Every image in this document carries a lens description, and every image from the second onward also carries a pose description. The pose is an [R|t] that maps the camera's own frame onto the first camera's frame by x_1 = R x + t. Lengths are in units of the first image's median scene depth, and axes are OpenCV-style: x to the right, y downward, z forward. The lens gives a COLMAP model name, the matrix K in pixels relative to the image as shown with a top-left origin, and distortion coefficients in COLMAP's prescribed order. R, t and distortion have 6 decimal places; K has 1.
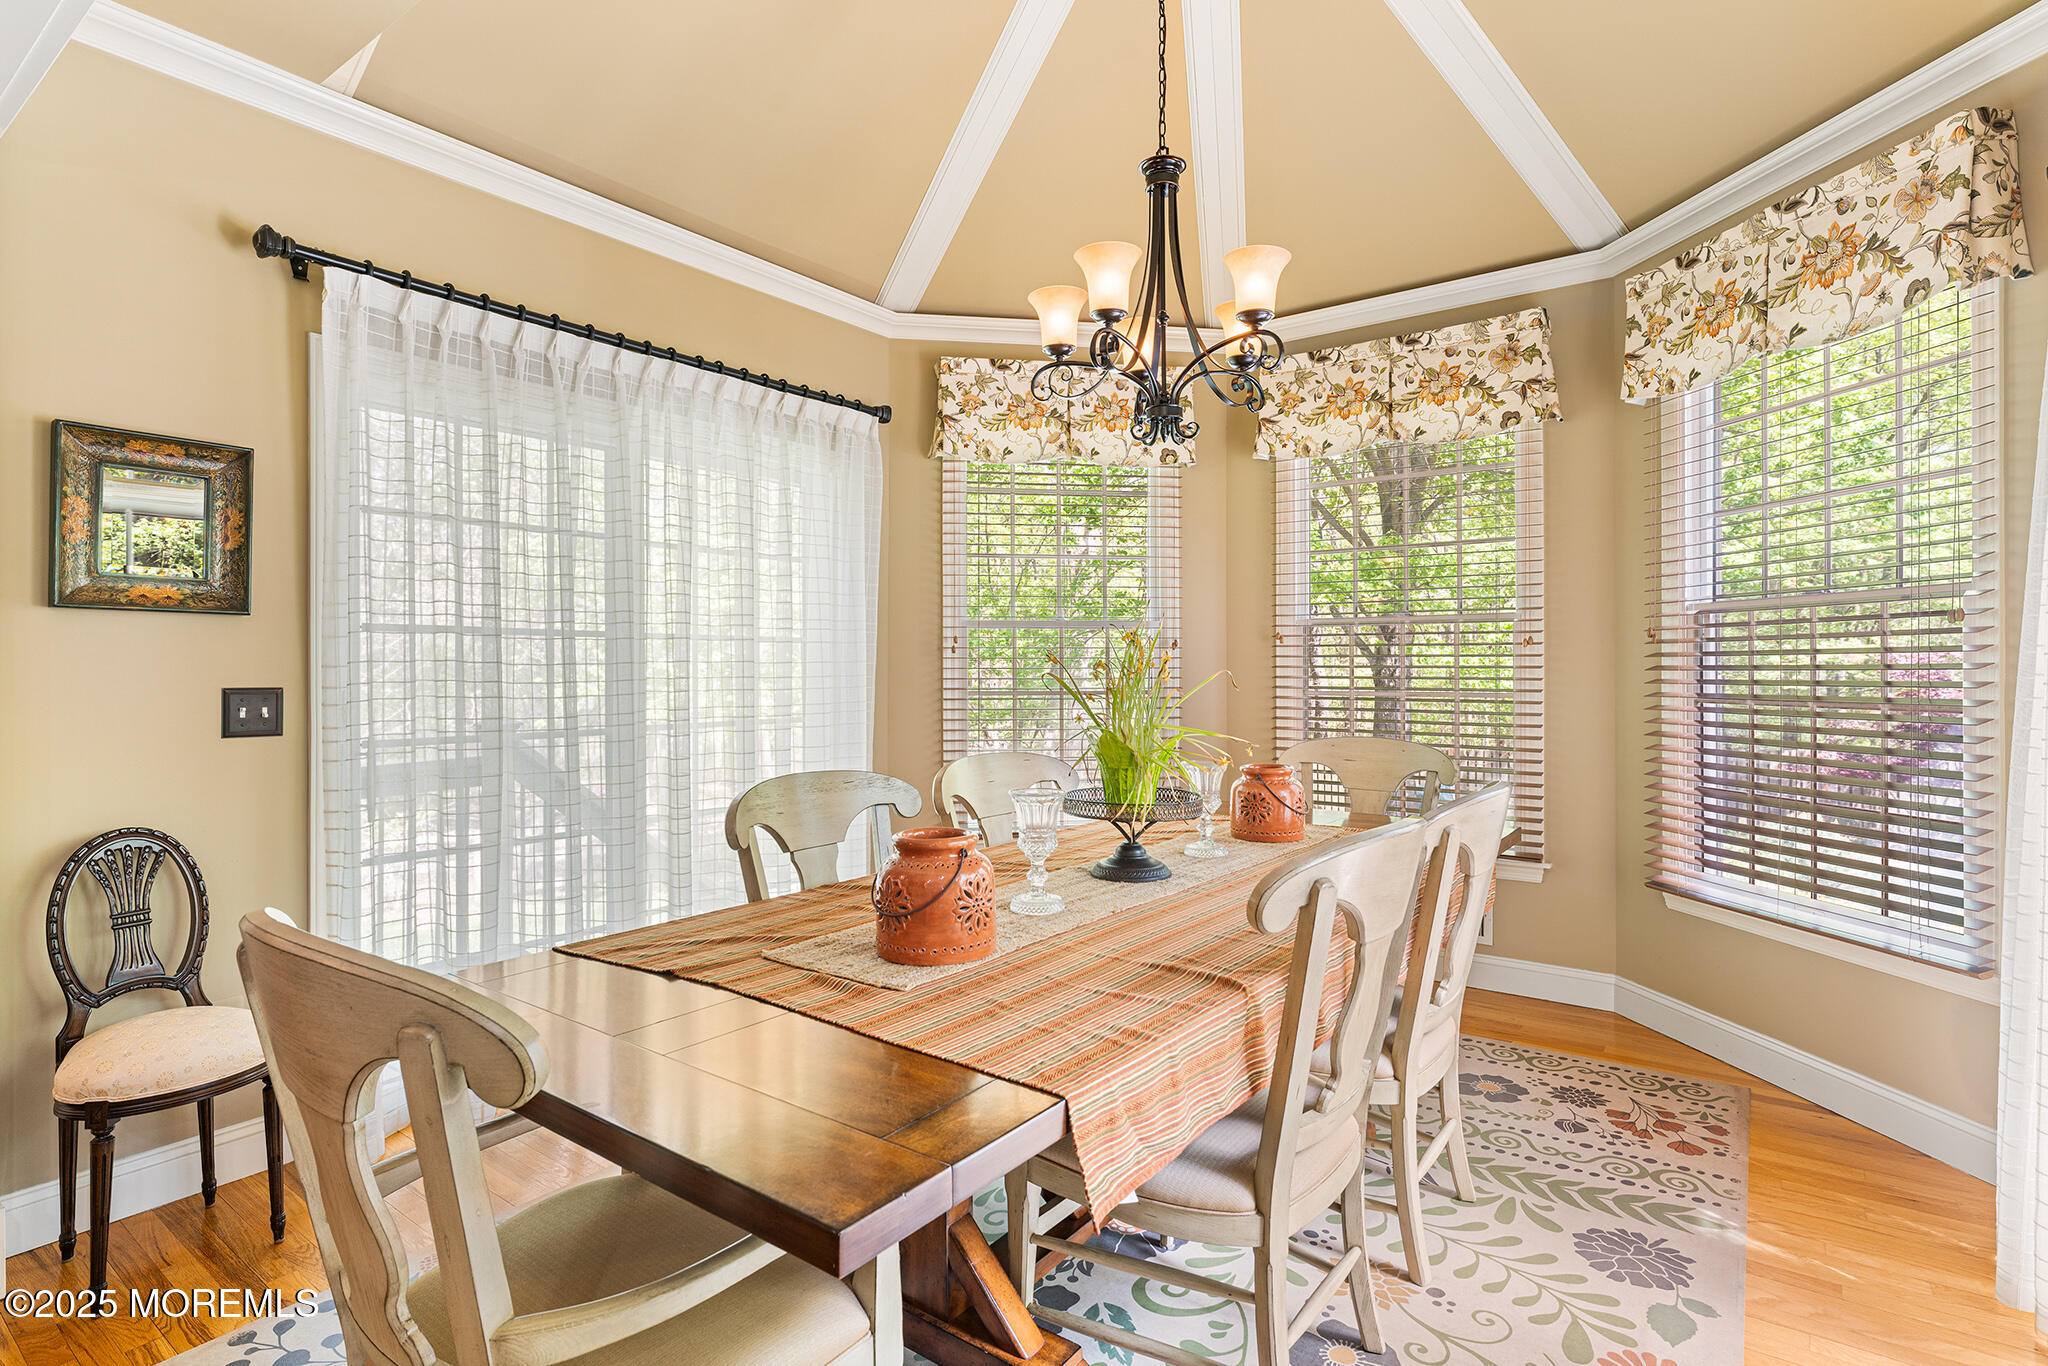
lens RADIAL K [[1023.7, 0, 1023.2], [0, 1023.7, 672.8], [0, 0, 1]] dist [-0.002336, -0.000384]
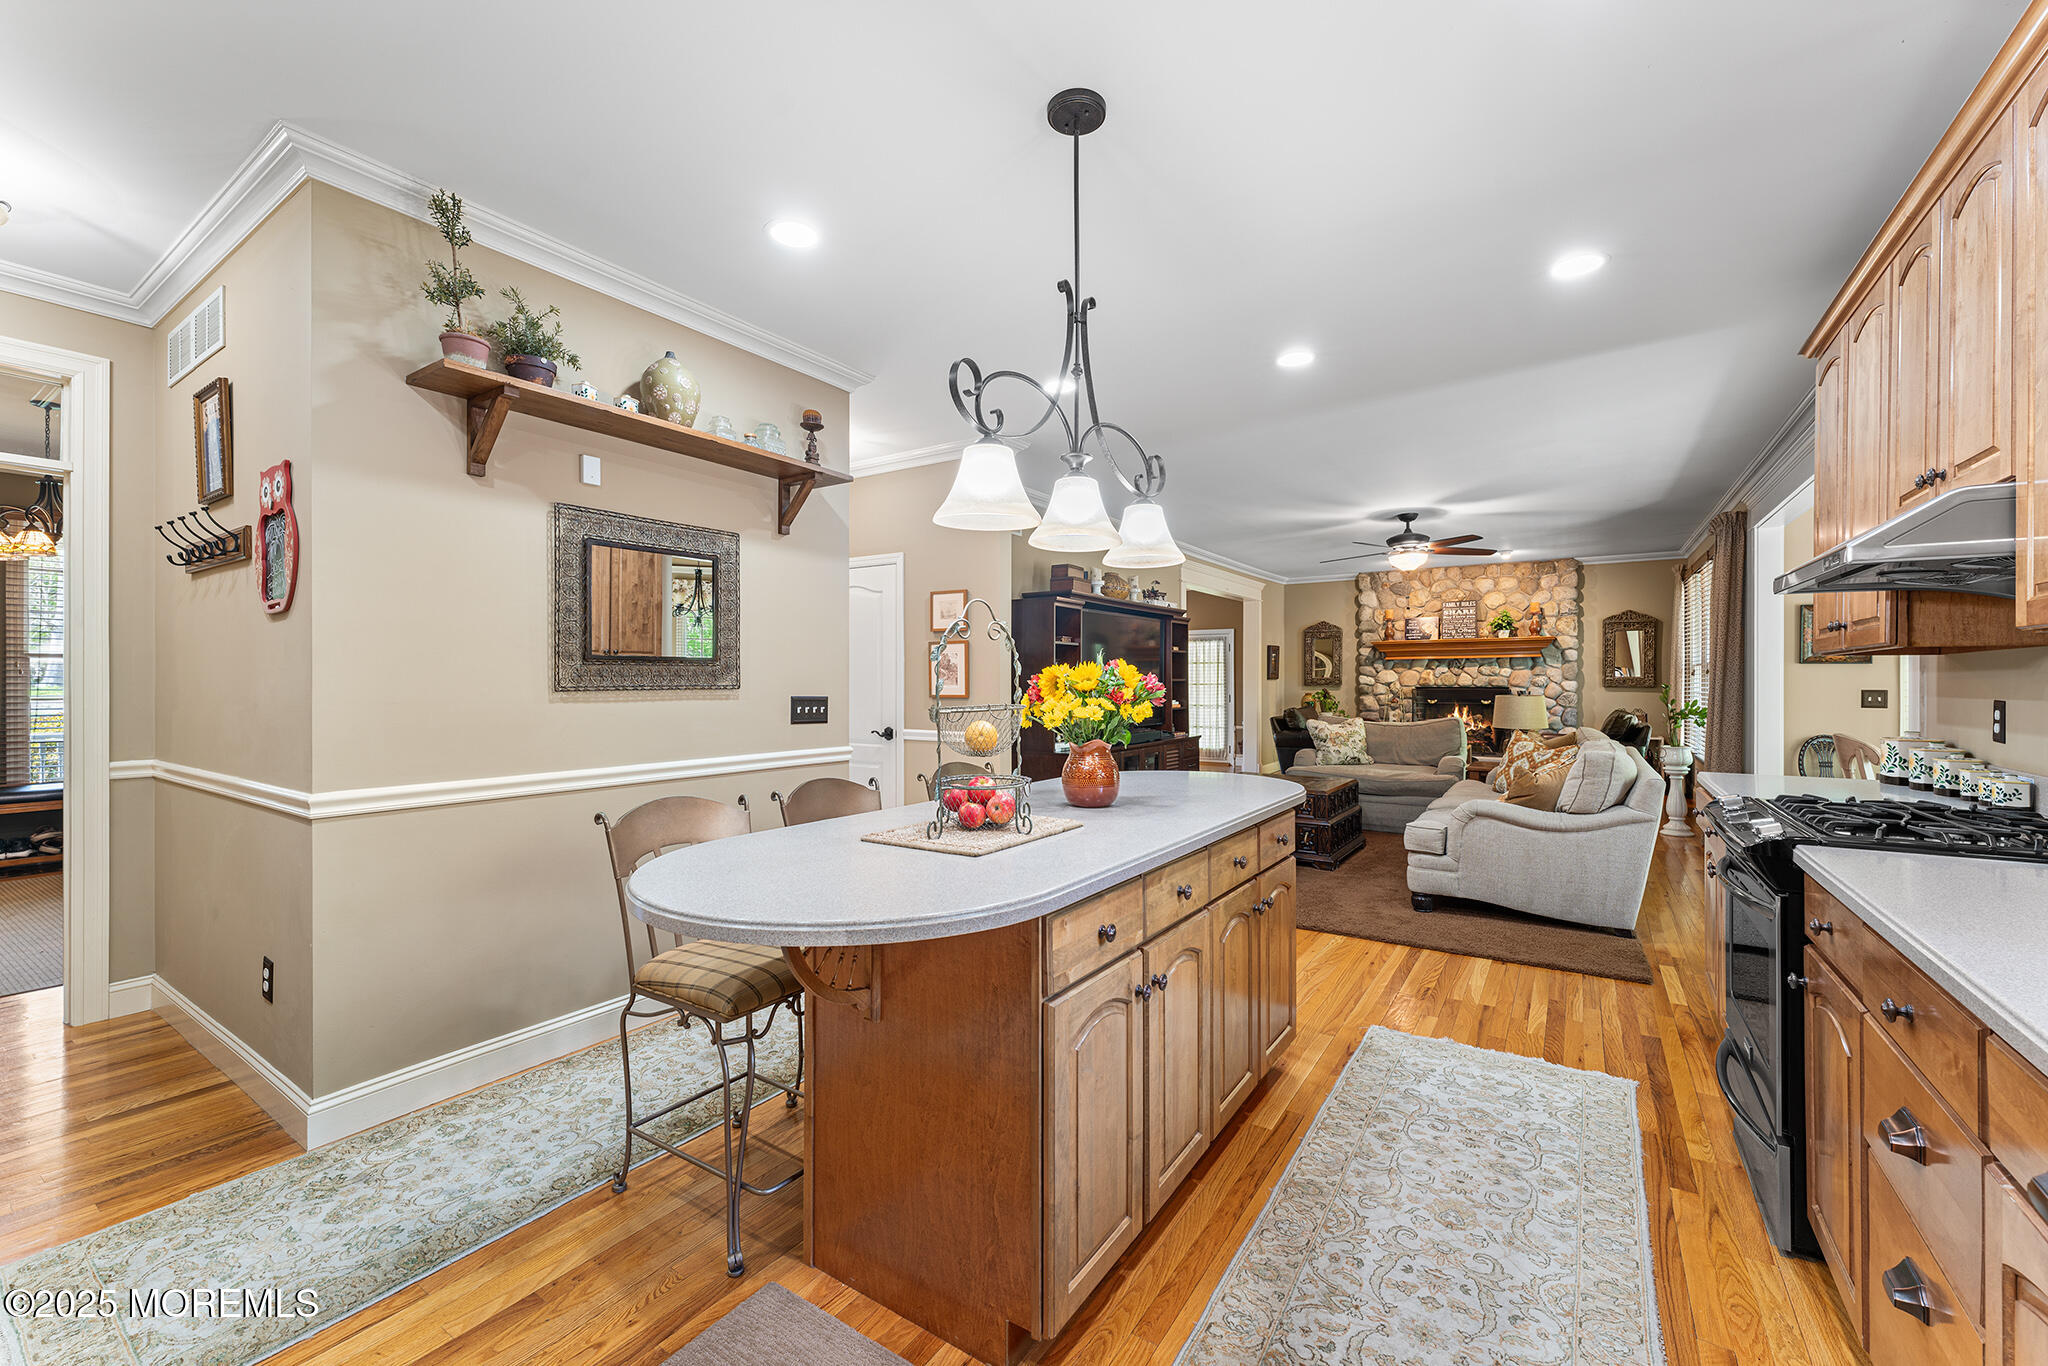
lens RADIAL K [[831.6, 0, 1020.9], [0, 831.6, 682.2], [0, 0, 1]] dist [0.002425, 0.000048]
pose [[0.043914, 0.003467, -0.999029, 1.015083], [-0.004557, 0.999984, 0.003270, -0.002206], [0.999025, 0.004408, 0.043929, -1.017670]]
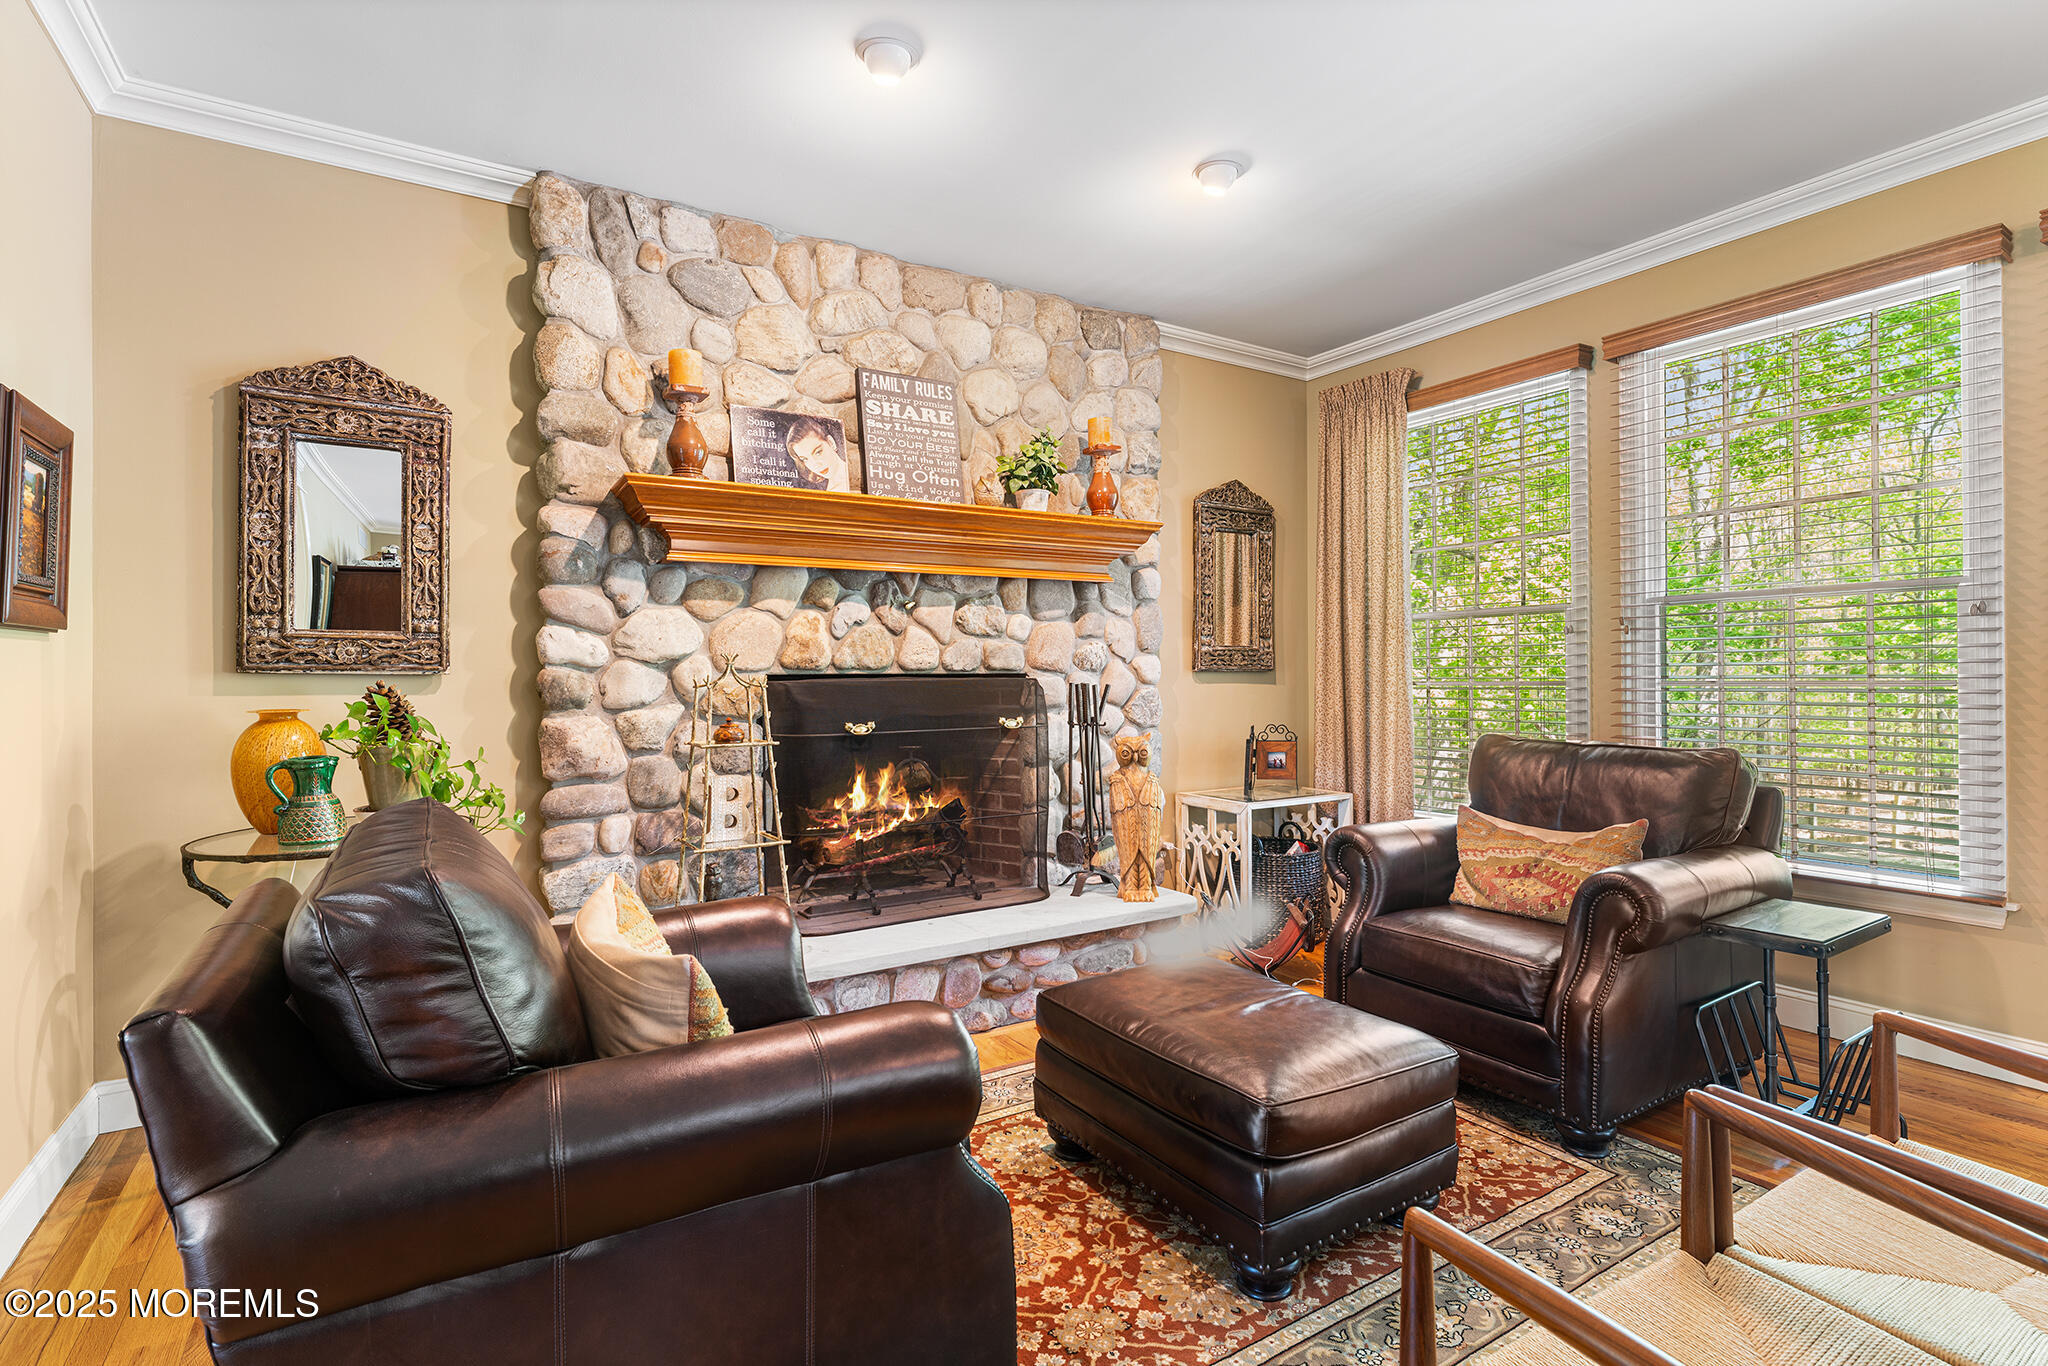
lens RADIAL K [[978.7, 0, 1022.7], [0, 978.7, 677.4], [0, 0, 1]] dist [-0.002409, -0.000548]
pose [[0.928878, -0.004163, -0.370362, -1.516397], [0.002706, 0.999986, -0.004453, 0.028042], [0.370376, 0.003134, 0.928877, -0.178947]]
